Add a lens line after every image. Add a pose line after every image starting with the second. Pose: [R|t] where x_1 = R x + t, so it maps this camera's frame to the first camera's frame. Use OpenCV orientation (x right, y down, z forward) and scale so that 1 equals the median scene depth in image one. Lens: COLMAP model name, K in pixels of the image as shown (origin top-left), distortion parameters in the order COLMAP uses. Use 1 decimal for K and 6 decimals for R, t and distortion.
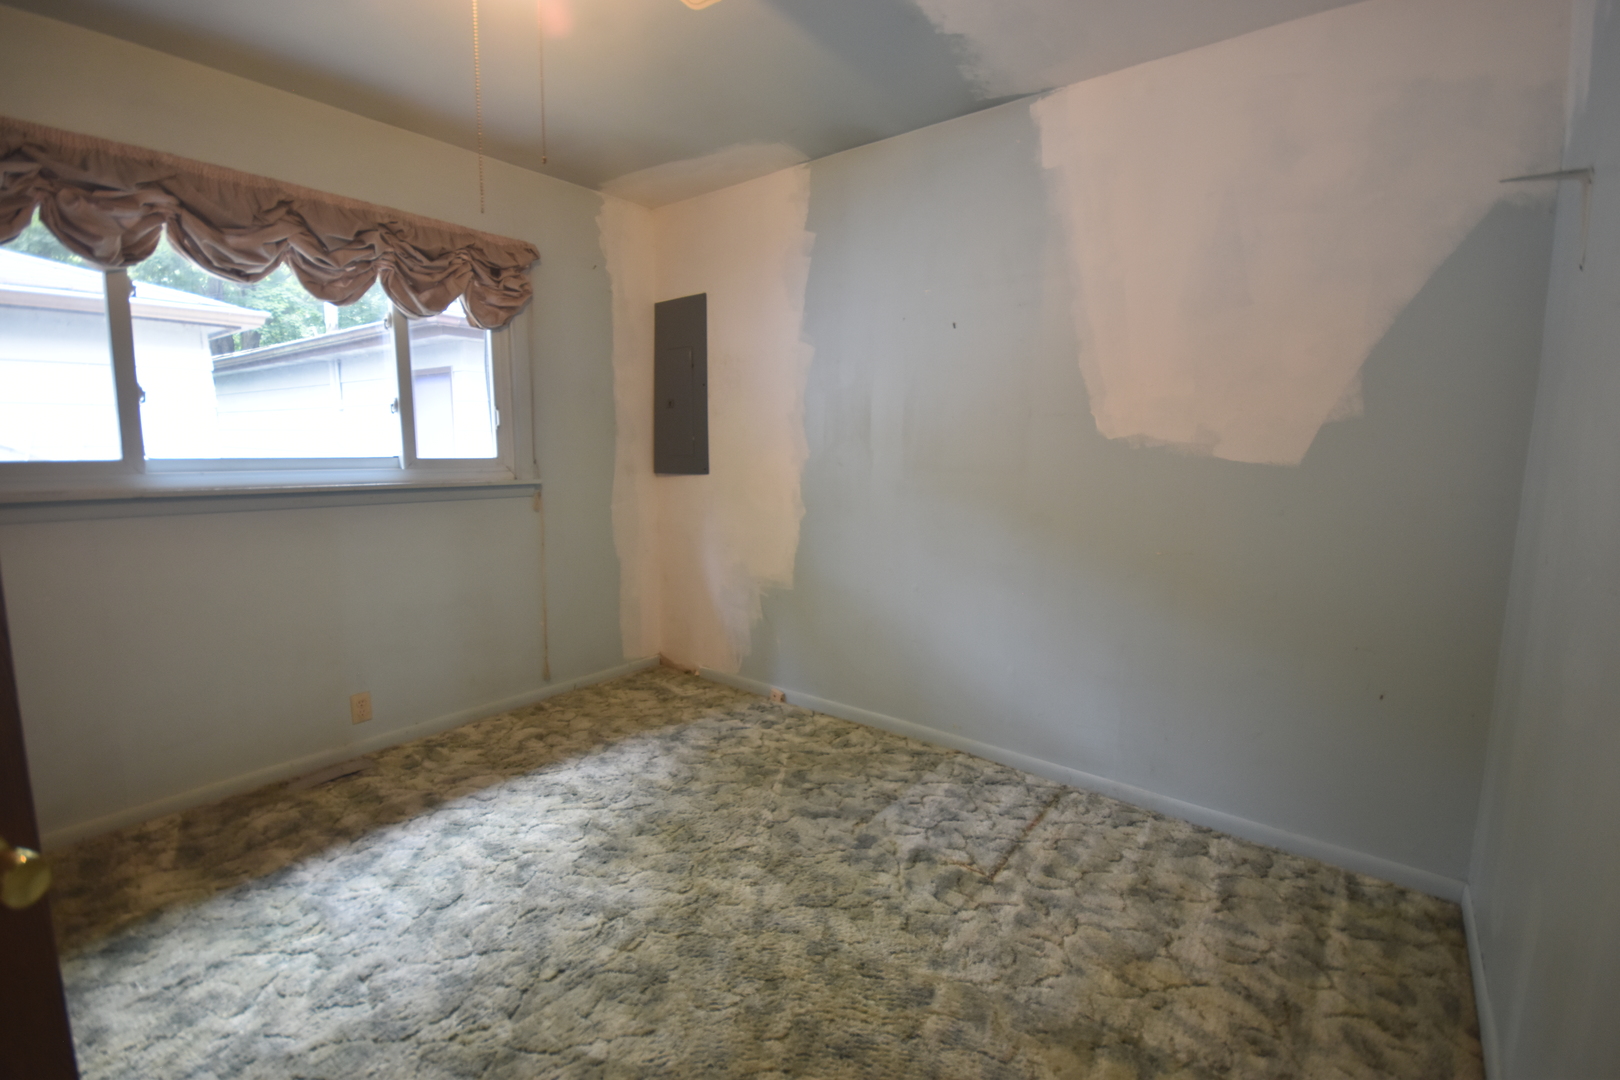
lens RADIAL K [[718.6, 0, 803.5], [0, 718.6, 536.3], [0, 0, 1]] dist [0.016185, -0.018385]
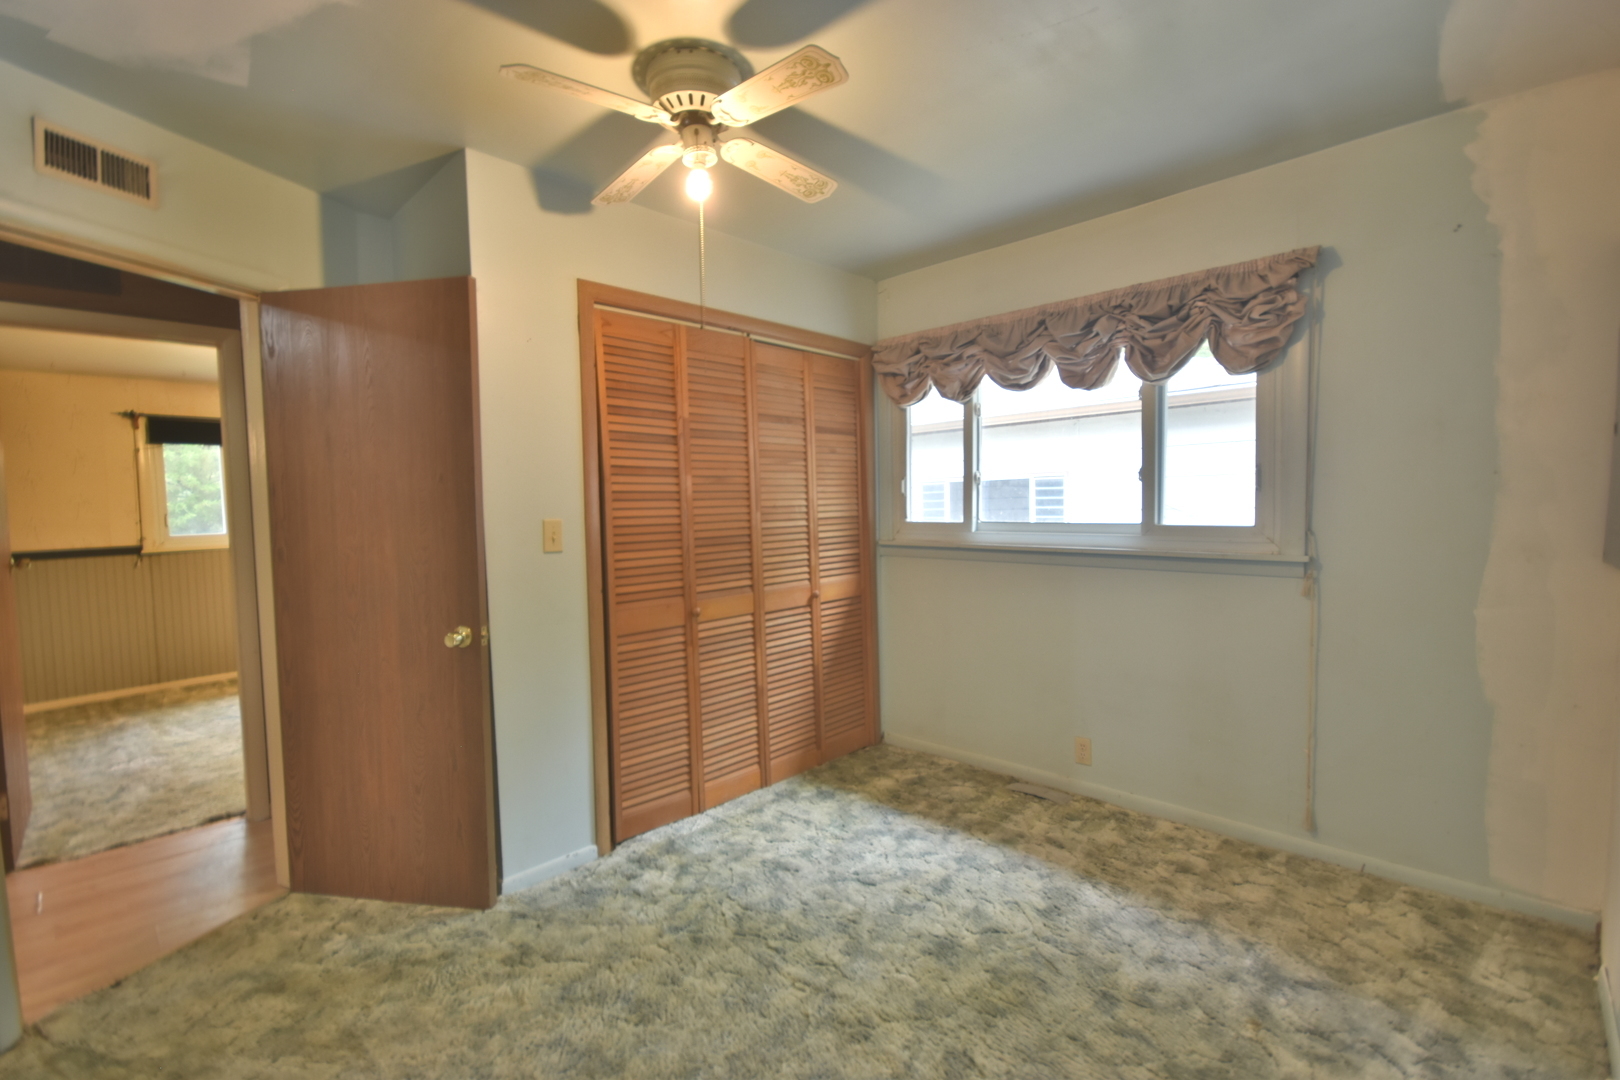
lens RADIAL K [[718.6, 0, 803.5], [0, 718.6, 536.3], [0, 0, 1]] dist [0.016185, -0.018385]
pose [[-0.120348, 0.038898, -0.991969, 0.503954], [-0.109896, 0.992569, 0.052254, -0.094733], [0.986630, 0.115302, -0.115179, 0.664186]]
